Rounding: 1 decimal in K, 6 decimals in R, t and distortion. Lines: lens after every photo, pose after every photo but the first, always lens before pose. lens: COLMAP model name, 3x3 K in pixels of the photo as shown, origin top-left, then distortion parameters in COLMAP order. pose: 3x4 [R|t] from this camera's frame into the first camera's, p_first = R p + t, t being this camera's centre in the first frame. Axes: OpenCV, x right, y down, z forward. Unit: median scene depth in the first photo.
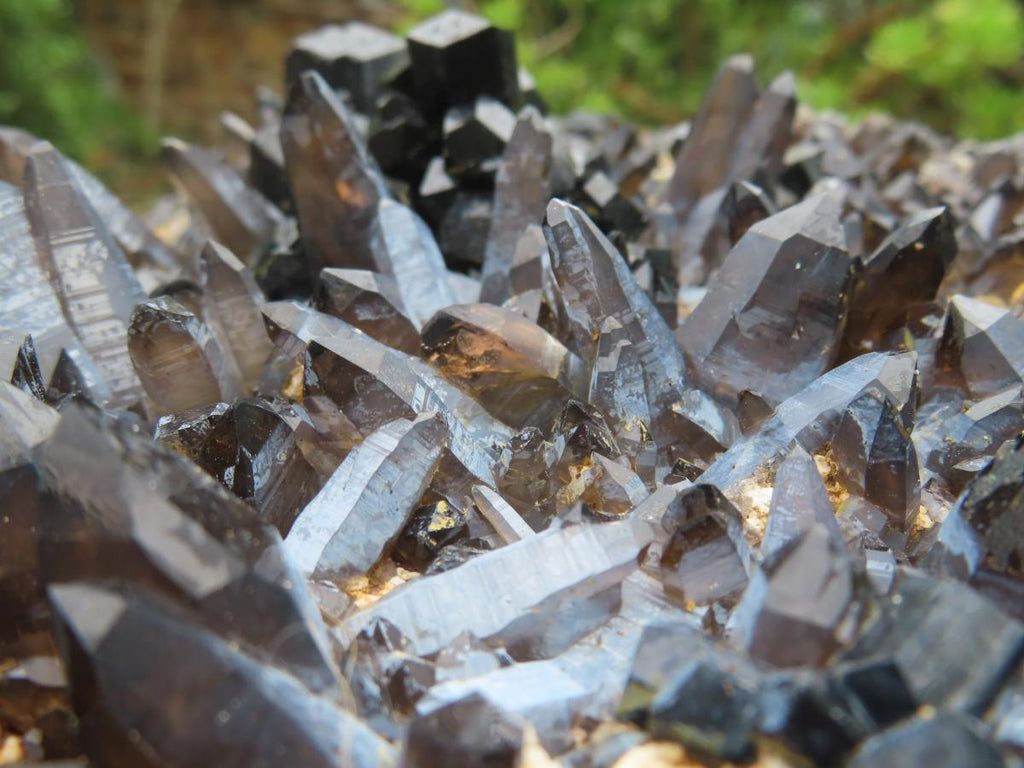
lens RADIAL K [[746.9, 0, 512.0], [0, 746.9, 384.0], [0, 0, 1]] dist [-0.002023, -0.007698]
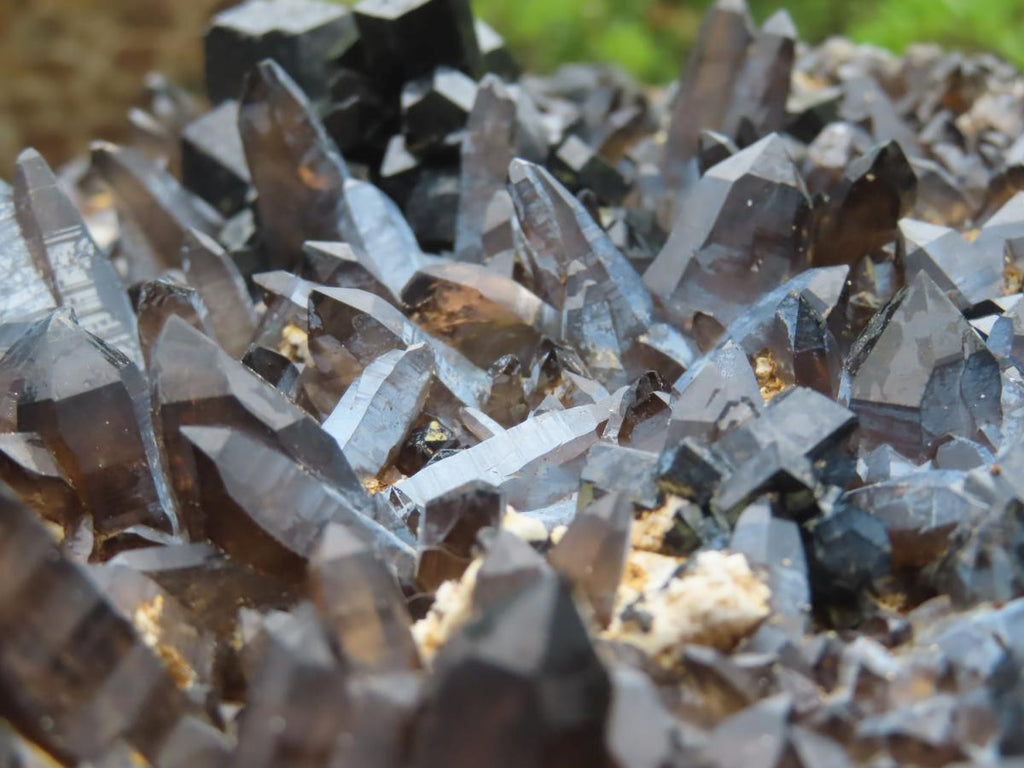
lens RADIAL K [[1025.3, 0, 512.0], [0, 1025.3, 384.0], [0, 0, 1]] dist [-0.042451, 0.006936]
pose [[0.996417, -0.084411, 0.005254, 0.017149], [0.084571, 0.994967, -0.053743, 0.154473], [-0.000691, 0.053995, 0.998541, -0.457771]]
